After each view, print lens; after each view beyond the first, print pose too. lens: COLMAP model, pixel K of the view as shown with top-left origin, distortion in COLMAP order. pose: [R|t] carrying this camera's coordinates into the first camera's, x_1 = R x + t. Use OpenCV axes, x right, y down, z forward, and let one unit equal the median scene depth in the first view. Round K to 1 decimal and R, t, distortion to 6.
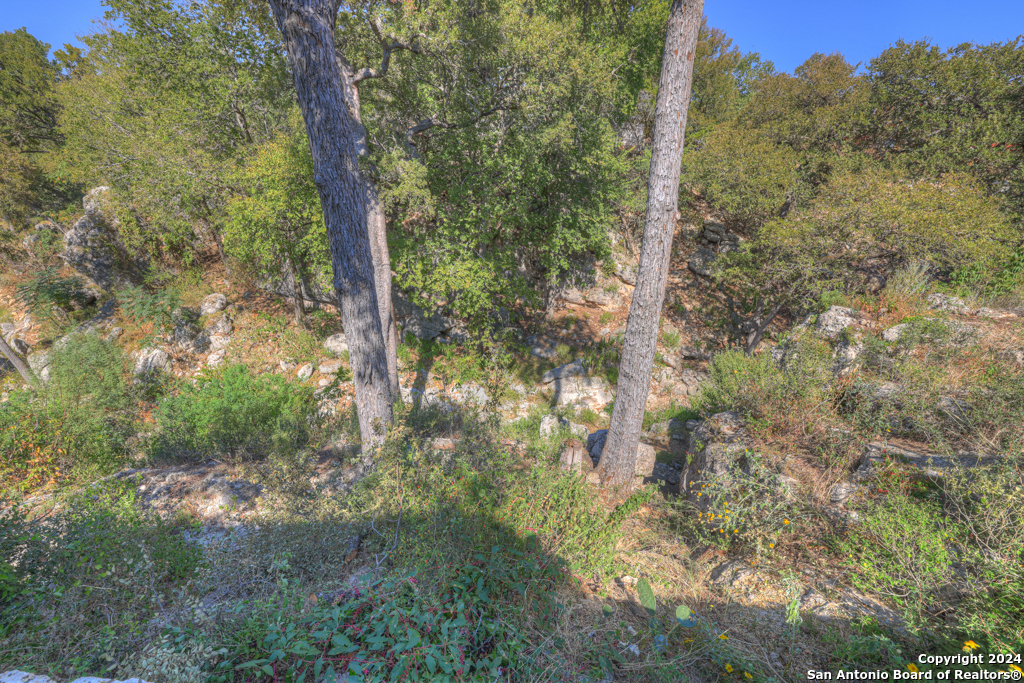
lens RADIAL K [[438.0, 0, 504.9], [0, 438.0, 343.9], [0, 0, 1]] dist [-0.045772, 0.015477]
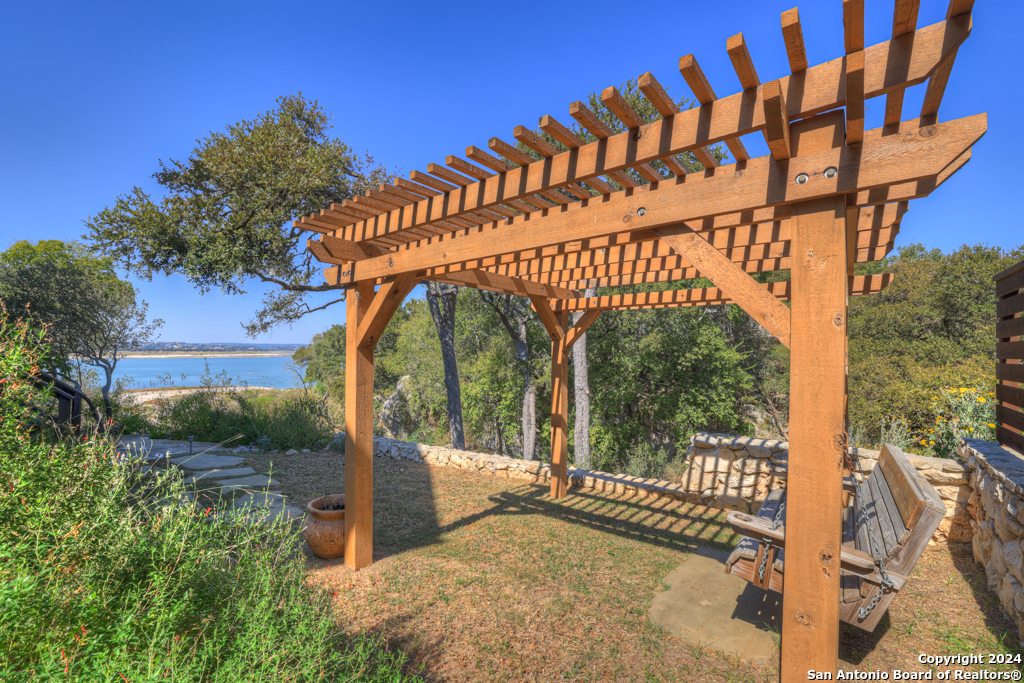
lens RADIAL K [[438.0, 0, 504.6], [0, 438.0, 342.2], [0, 0, 1]] dist [-0.045772, 0.015477]
pose [[0.867520, -0.051634, -0.494715, 0.310228], [-0.151822, 0.919647, -0.362215, 0.095281], [0.473666, 0.389337, 0.789973, -0.295300]]
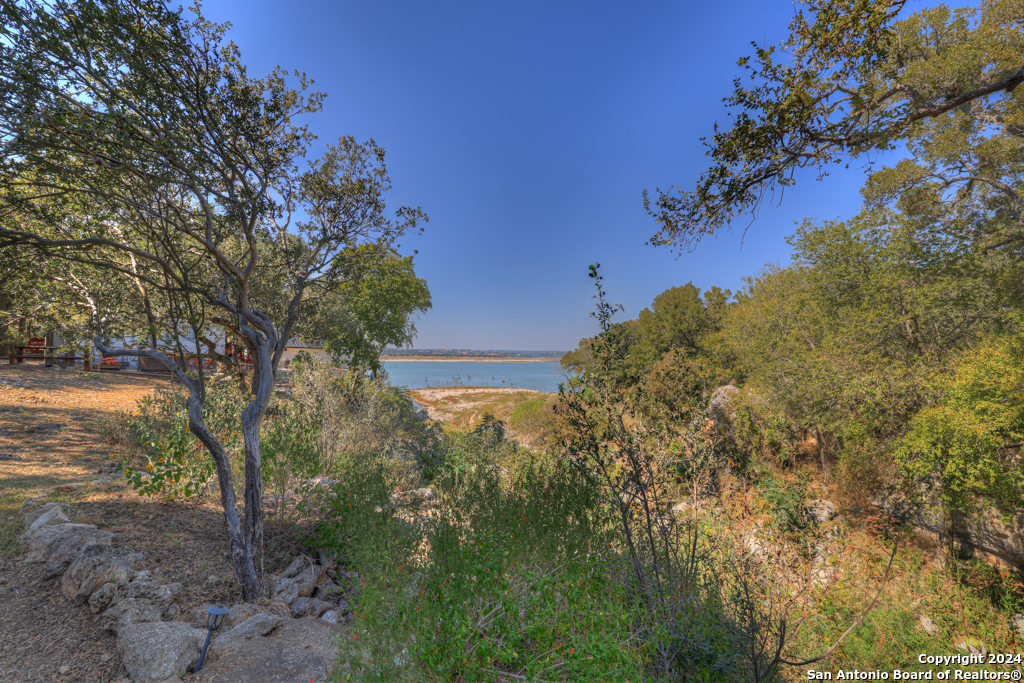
lens RADIAL K [[438.0, 0, 505.3], [0, 438.0, 345.6], [0, 0, 1]] dist [-0.045772, 0.015477]
pose [[0.471333, -0.058909, -0.879986, -0.207916], [-0.321989, 0.917401, -0.233876, 0.017191], [0.821077, 0.393579, 0.413434, -0.087123]]
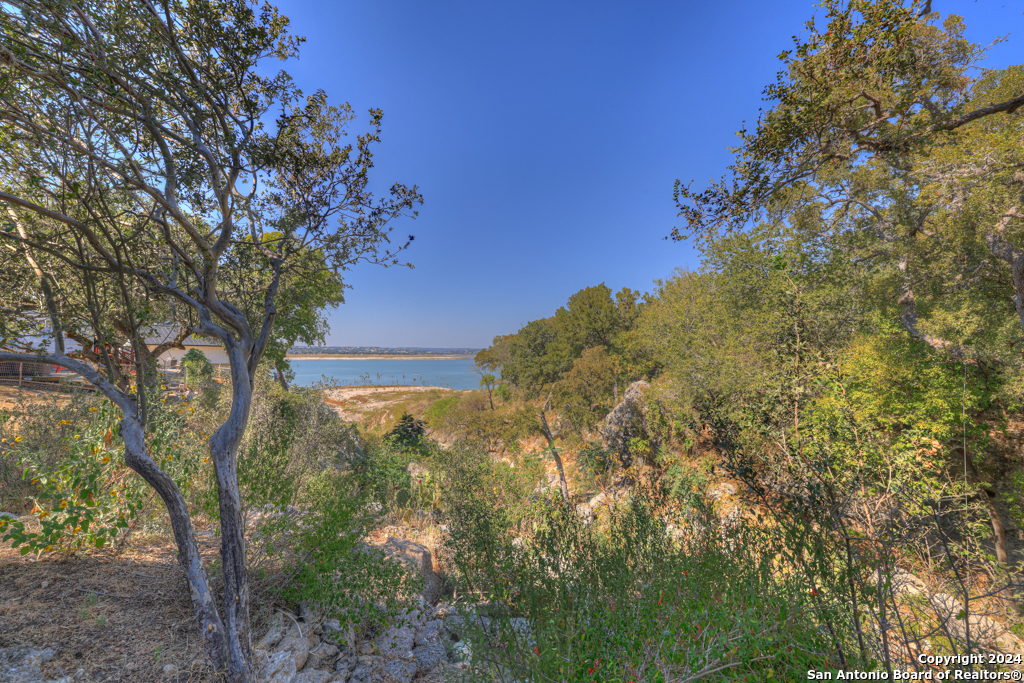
lens RADIAL K [[438.0, 0, 506.0], [0, 438.0, 344.9], [0, 0, 1]] dist [-0.045772, 0.015477]
pose [[0.639729, -0.054815, -0.766643, -0.250849], [-0.269182, 0.918303, -0.290278, 0.022748], [0.719922, 0.392066, 0.572710, -0.109789]]
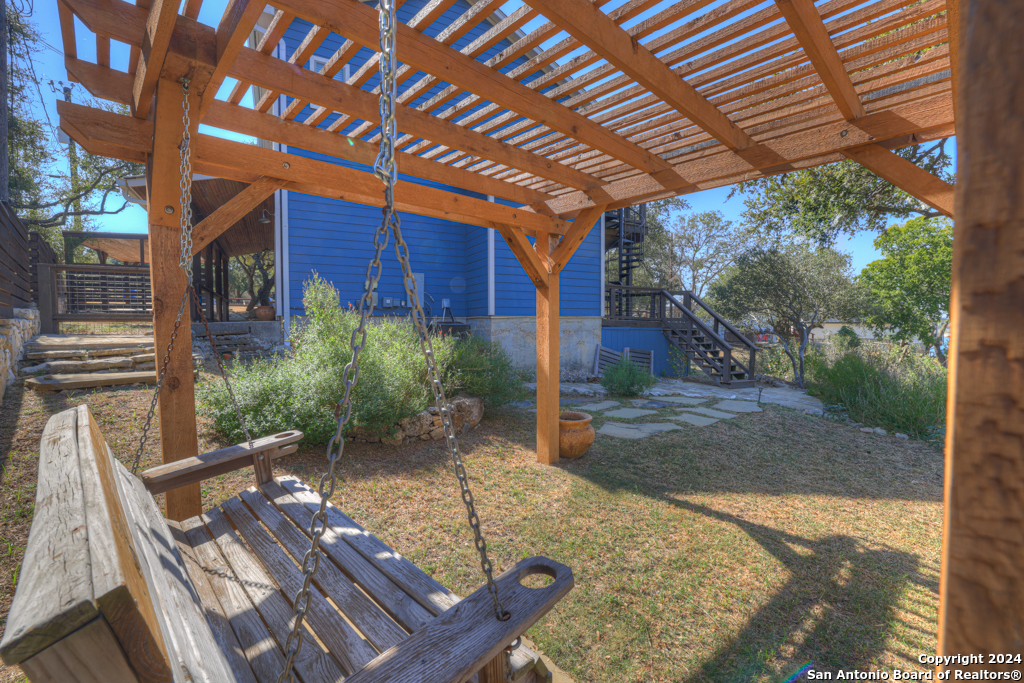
lens RADIAL K [[438.0, 0, 505.6], [0, 438.0, 343.6], [0, 0, 1]] dist [-0.045772, 0.015477]
pose [[-0.591043, -0.012626, -0.806542, 0.358650], [-0.321815, 0.920548, 0.221419, 0.026543], [0.739664, 0.390426, -0.548146, -0.067328]]
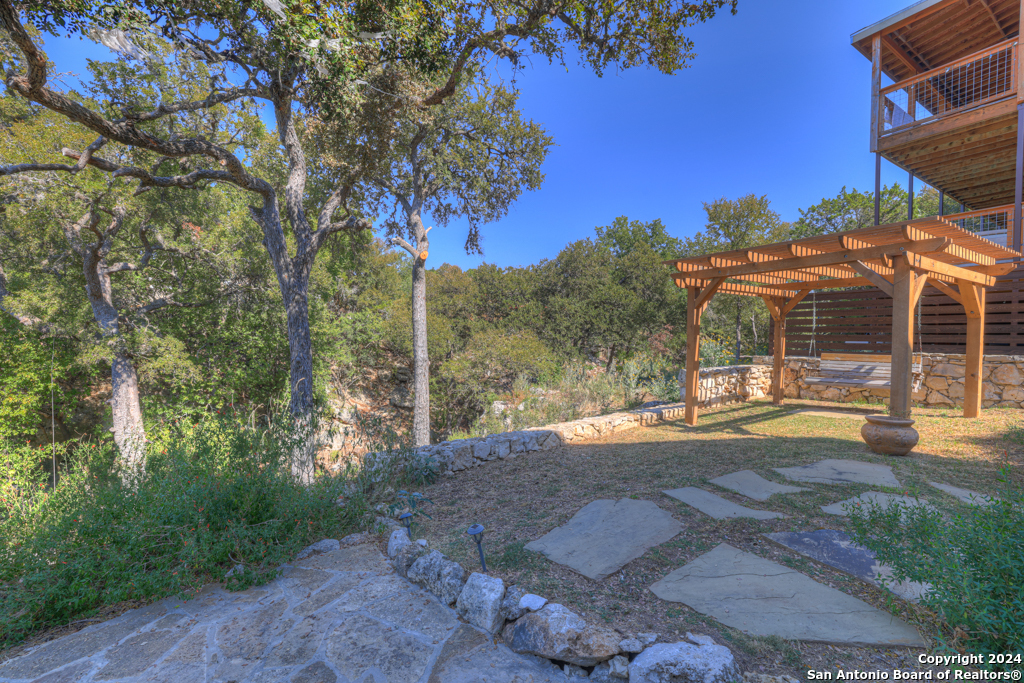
lens RADIAL K [[438.0, 0, 504.6], [0, 438.0, 342.0], [0, 0, 1]] dist [-0.045772, 0.015477]
pose [[0.751355, -0.048693, 0.658100, -0.197044], [0.266776, 0.934560, -0.235431, 0.057503], [-0.603570, 0.352457, 0.715176, -0.214970]]
